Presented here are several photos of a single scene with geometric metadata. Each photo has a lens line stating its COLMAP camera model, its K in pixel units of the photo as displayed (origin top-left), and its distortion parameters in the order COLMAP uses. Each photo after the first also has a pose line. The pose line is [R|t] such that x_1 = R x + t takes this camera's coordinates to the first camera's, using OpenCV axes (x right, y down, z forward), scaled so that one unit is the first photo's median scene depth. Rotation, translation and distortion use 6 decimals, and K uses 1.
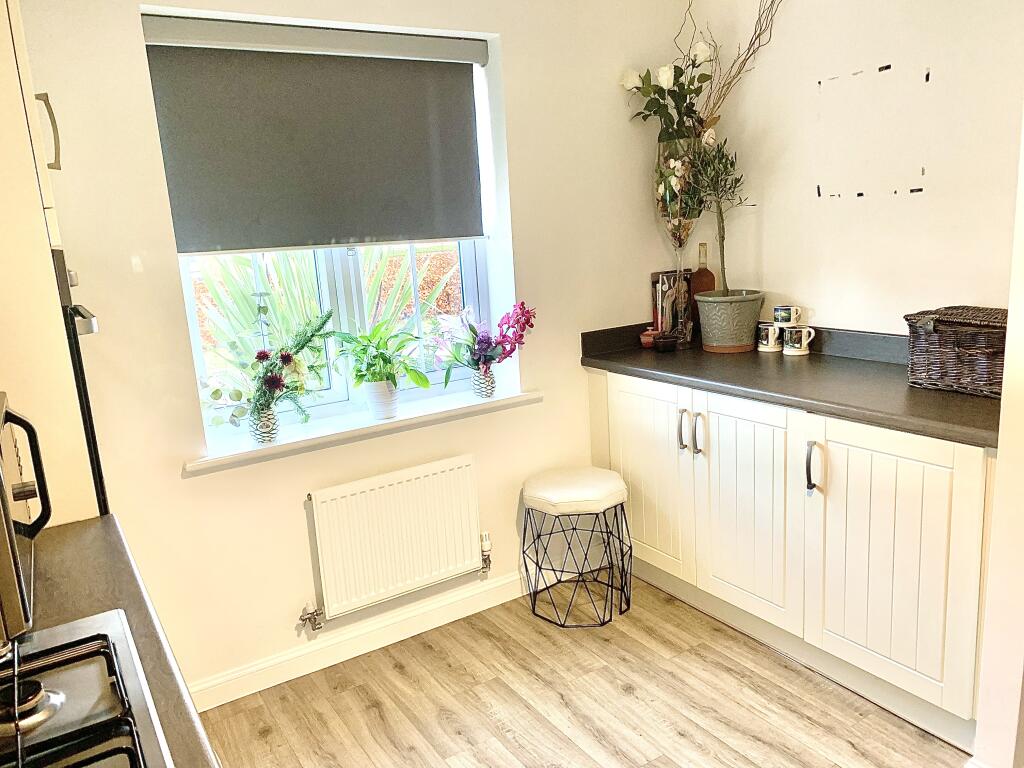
lens RADIAL K [[782.7, 0, 512.0], [0, 782.7, 384.0], [0, 0, 1]] dist [0.005282, -0.000526]
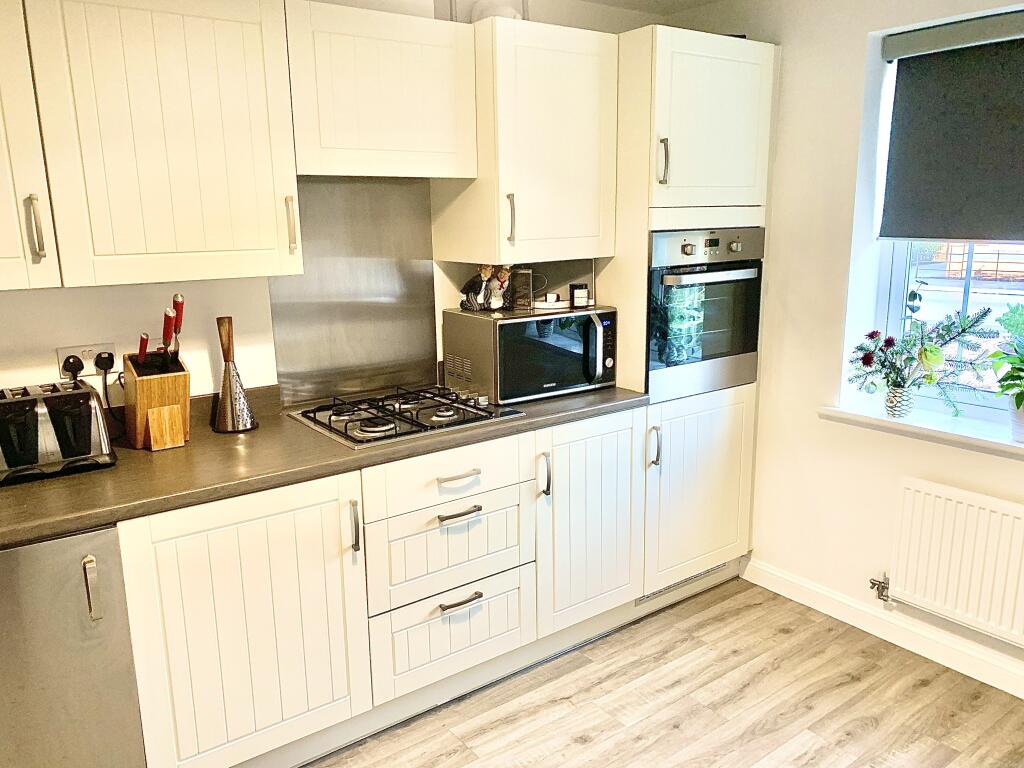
lens RADIAL K [[782.7, 0, 512.0], [0, 782.7, 384.0], [0, 0, 1]] dist [0.005282, -0.000526]
pose [[0.071644, 0.266596, -0.961142, 0.699034], [-0.194765, 0.948808, 0.248657, -0.139024], [0.978230, 0.169382, 0.119900, 0.350598]]
